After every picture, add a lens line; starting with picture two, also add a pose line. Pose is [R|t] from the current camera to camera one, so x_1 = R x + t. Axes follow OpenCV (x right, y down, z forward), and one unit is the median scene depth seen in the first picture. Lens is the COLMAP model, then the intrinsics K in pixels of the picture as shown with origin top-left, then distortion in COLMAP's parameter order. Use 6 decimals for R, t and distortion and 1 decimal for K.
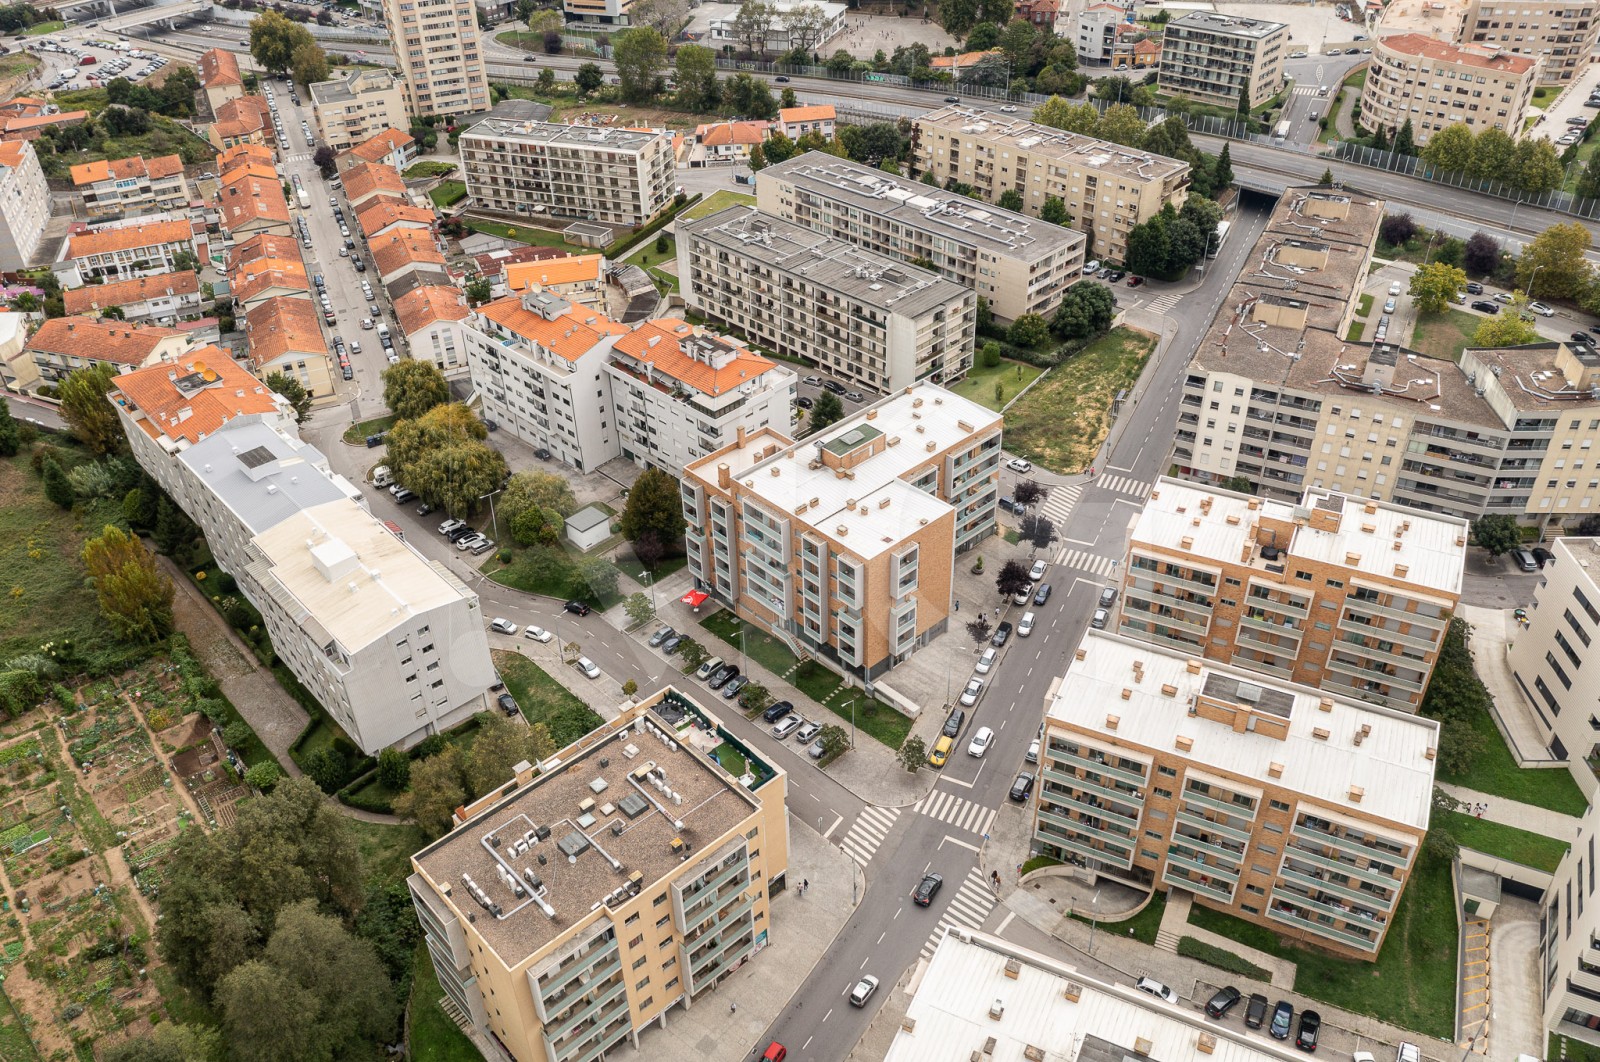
lens RADIAL K [[1268.6, 0, 793.8], [0, 1268.6, 535.3], [0, 0, 1]] dist [-0.006963, 0.004958]
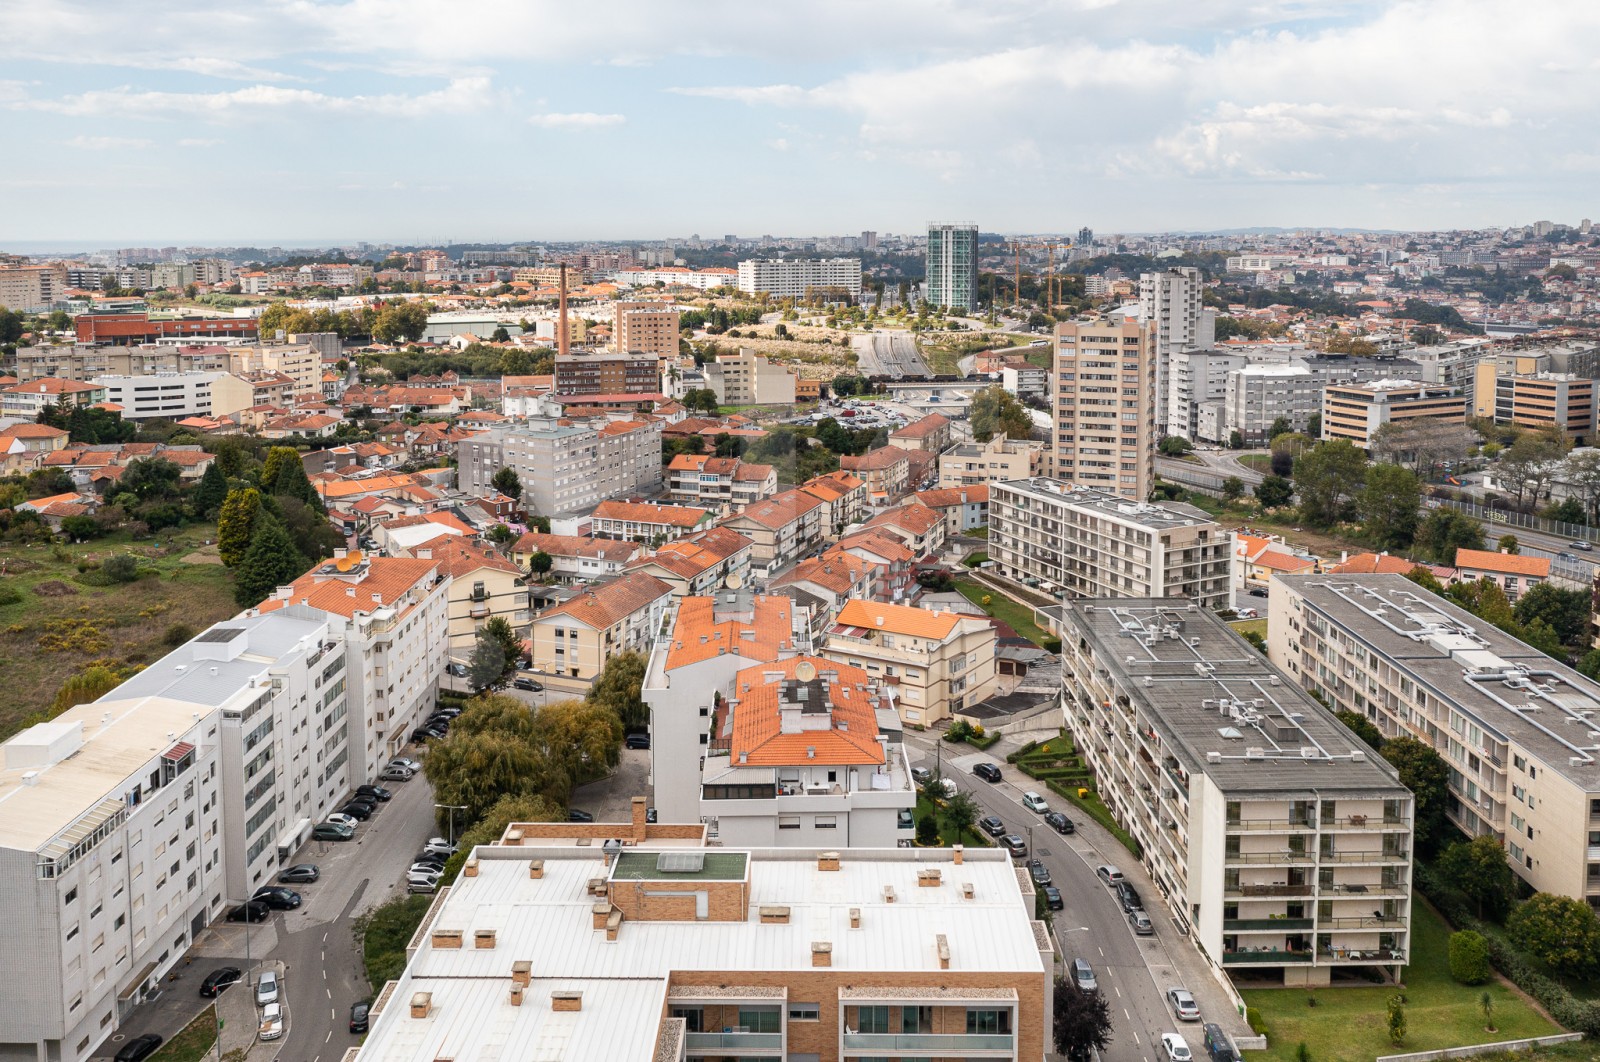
lens RADIAL K [[1317.5, 0, 806.2], [0, 1317.5, 338.2], [0, 0, 1]] dist [-0.008176, 0.006654]
pose [[0.727554, 0.082729, -0.681044, 0.228990], [-0.416647, 0.841948, -0.342825, -0.052365], [0.545042, 0.533178, 0.647031, 0.337802]]
